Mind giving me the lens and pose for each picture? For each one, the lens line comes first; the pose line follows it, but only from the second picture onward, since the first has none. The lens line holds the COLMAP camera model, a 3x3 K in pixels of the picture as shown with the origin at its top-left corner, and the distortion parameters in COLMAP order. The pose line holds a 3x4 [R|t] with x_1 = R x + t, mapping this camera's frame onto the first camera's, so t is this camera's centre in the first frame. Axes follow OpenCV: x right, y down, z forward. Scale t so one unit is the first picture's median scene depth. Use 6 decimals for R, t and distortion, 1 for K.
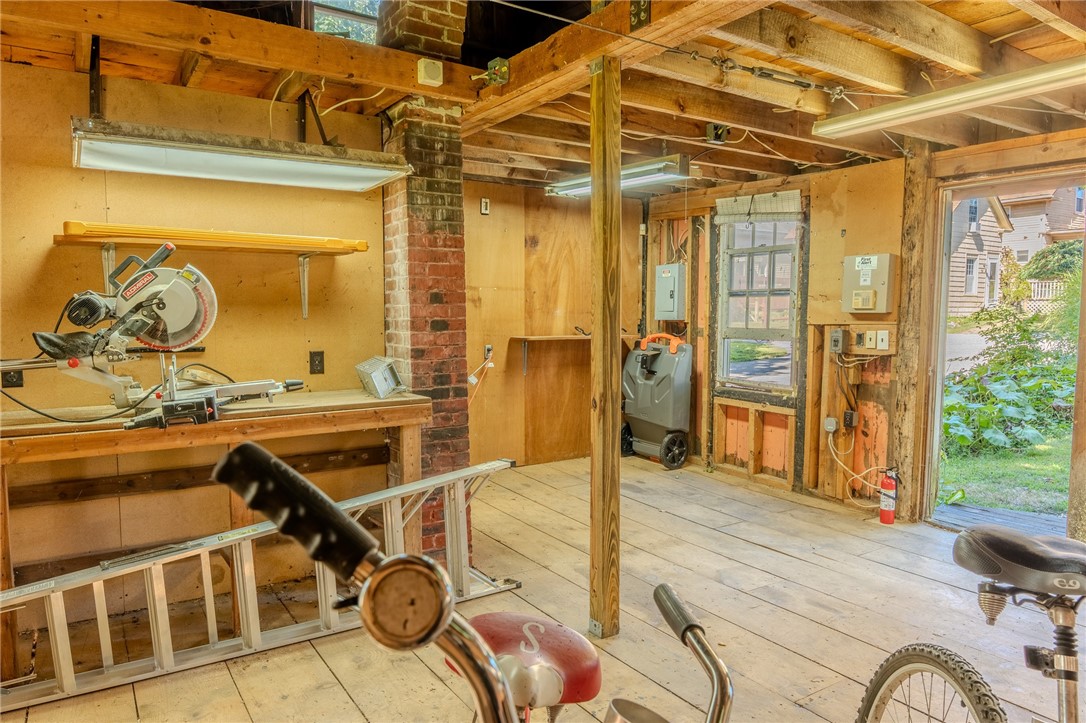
lens RADIAL K [[714.8, 0, 545.9], [0, 714.8, 360.8], [0, 0, 1]] dist [-0.007459, -0.007015]
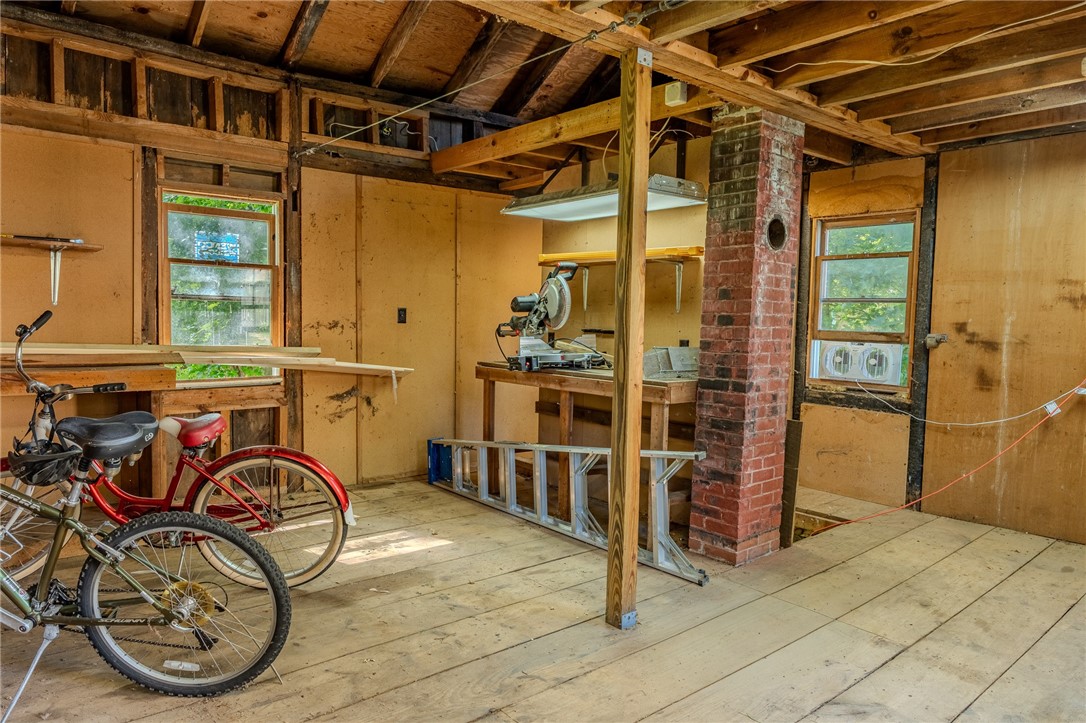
lens RADIAL K [[714.8, 0, 545.1], [0, 714.8, 360.5], [0, 0, 1]] dist [-0.007459, -0.007015]
pose [[0.110090, 0.068890, -0.991531, 0.863238], [-0.088180, 0.994338, 0.059295, -0.029789], [0.990002, 0.080905, 0.115542, 0.625202]]
